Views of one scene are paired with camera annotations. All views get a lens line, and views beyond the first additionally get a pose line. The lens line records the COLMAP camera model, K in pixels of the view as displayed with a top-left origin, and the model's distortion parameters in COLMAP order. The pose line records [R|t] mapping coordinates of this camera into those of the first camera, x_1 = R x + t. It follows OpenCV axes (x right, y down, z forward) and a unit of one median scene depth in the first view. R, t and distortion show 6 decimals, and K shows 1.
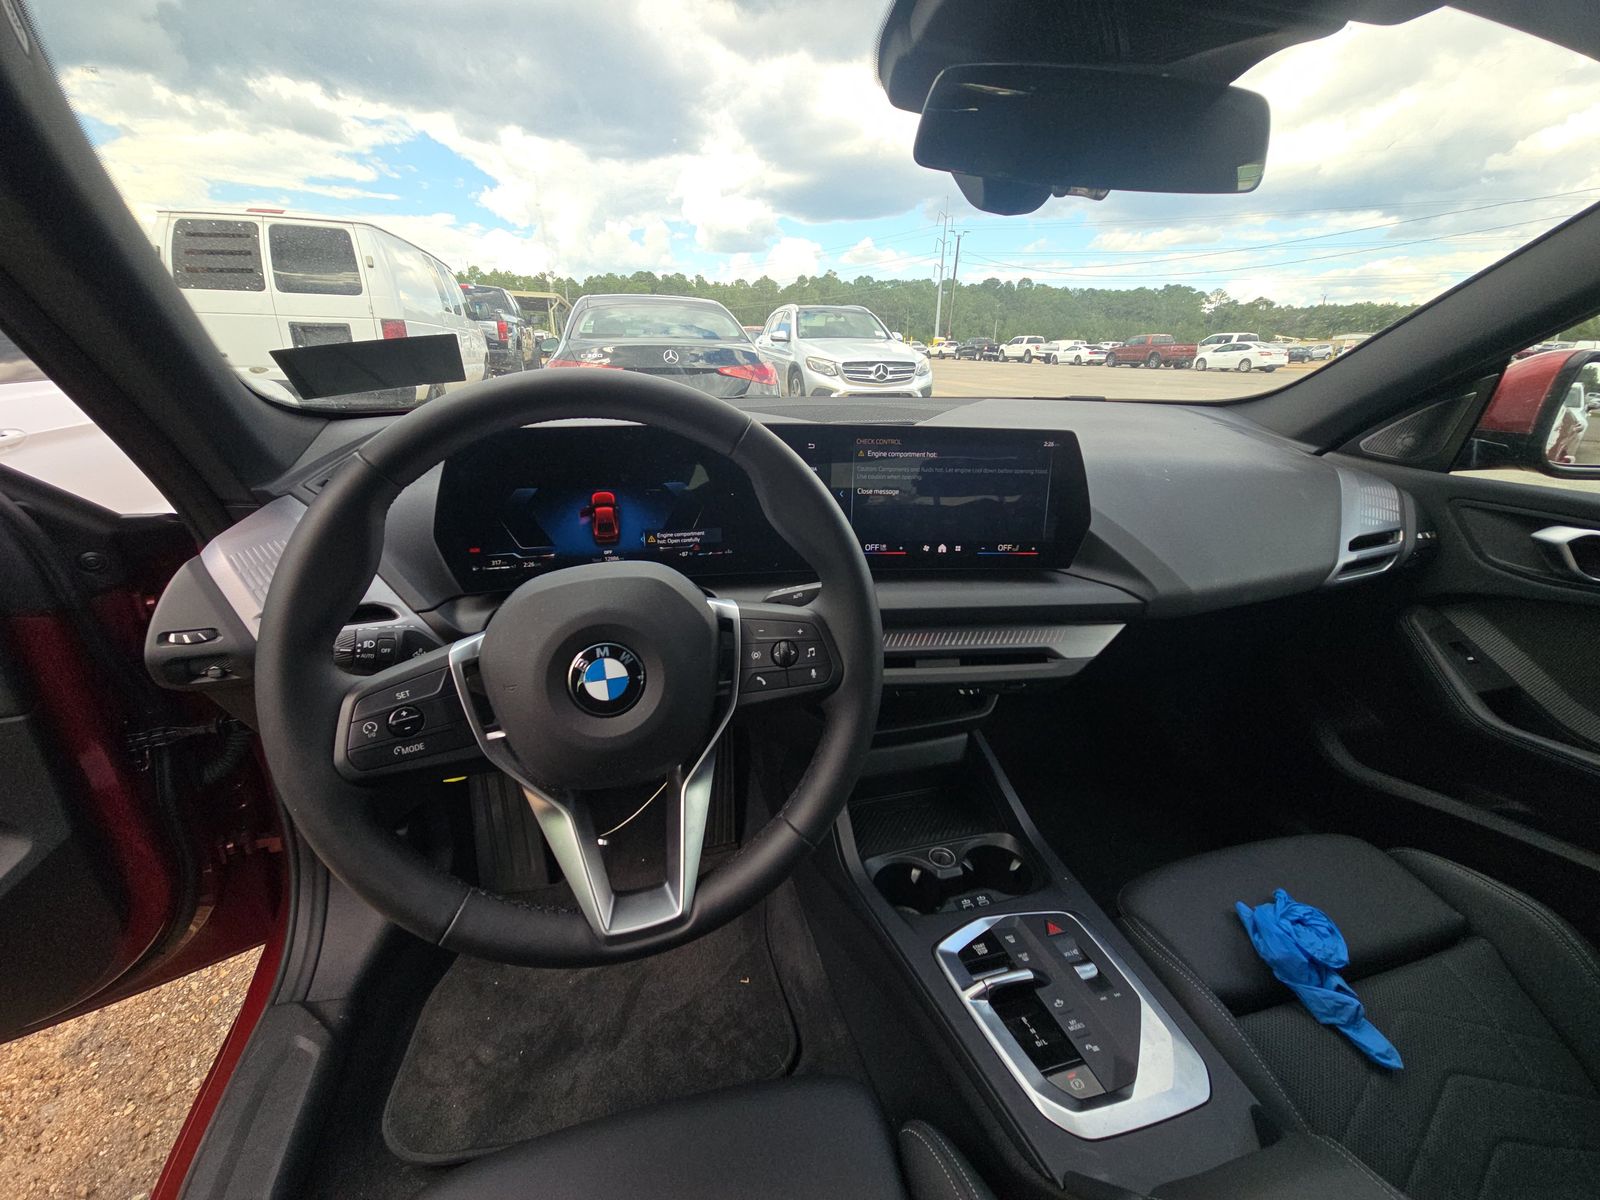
lens RADIAL K [[639.2, 0, 793.2], [0, 639.2, 591.4], [0, 0, 1]] dist [0.001444, -0.006063]
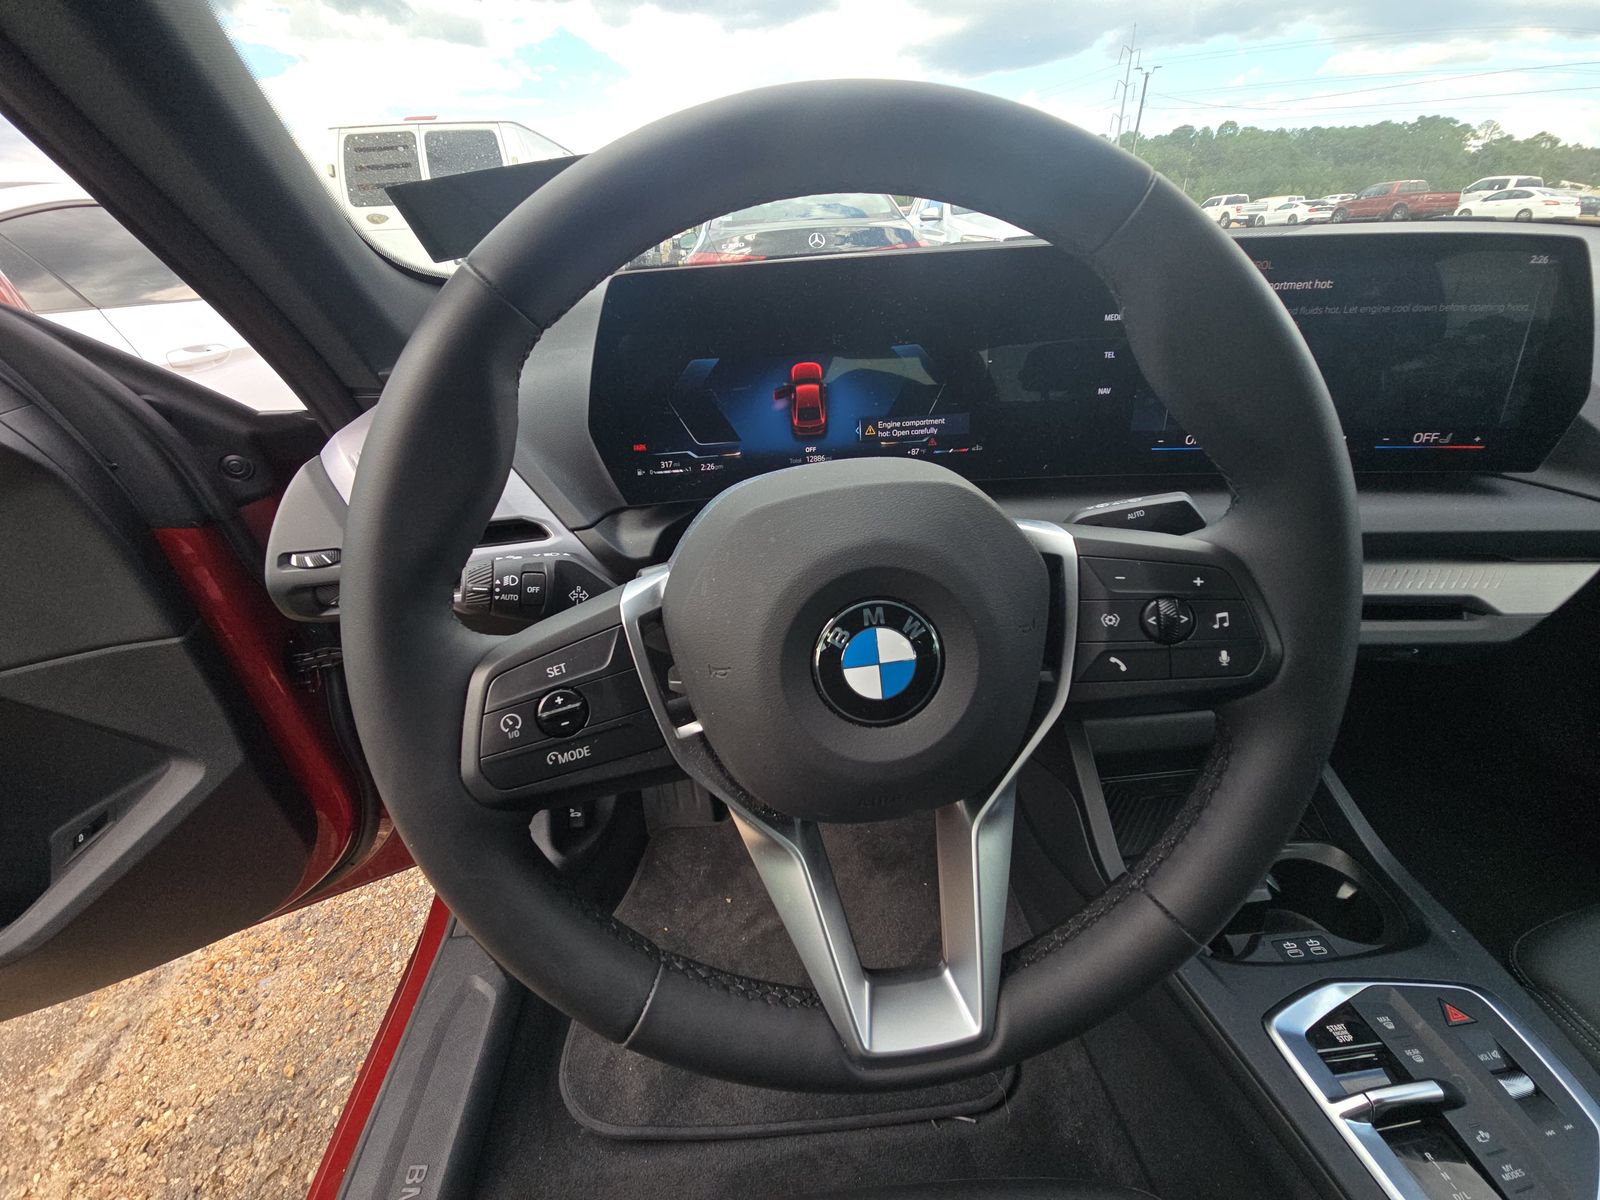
lens RADIAL K [[638.6, 0, 795.5], [0, 638.6, 589.5], [0, 0, 1]] dist [0.017026, -0.016927]
pose [[0.979971, 0.033166, -0.196359, -0.163253], [-0.006041, 0.990531, 0.137155, -0.003915], [0.199048, -0.133222, 0.970892, 0.281098]]
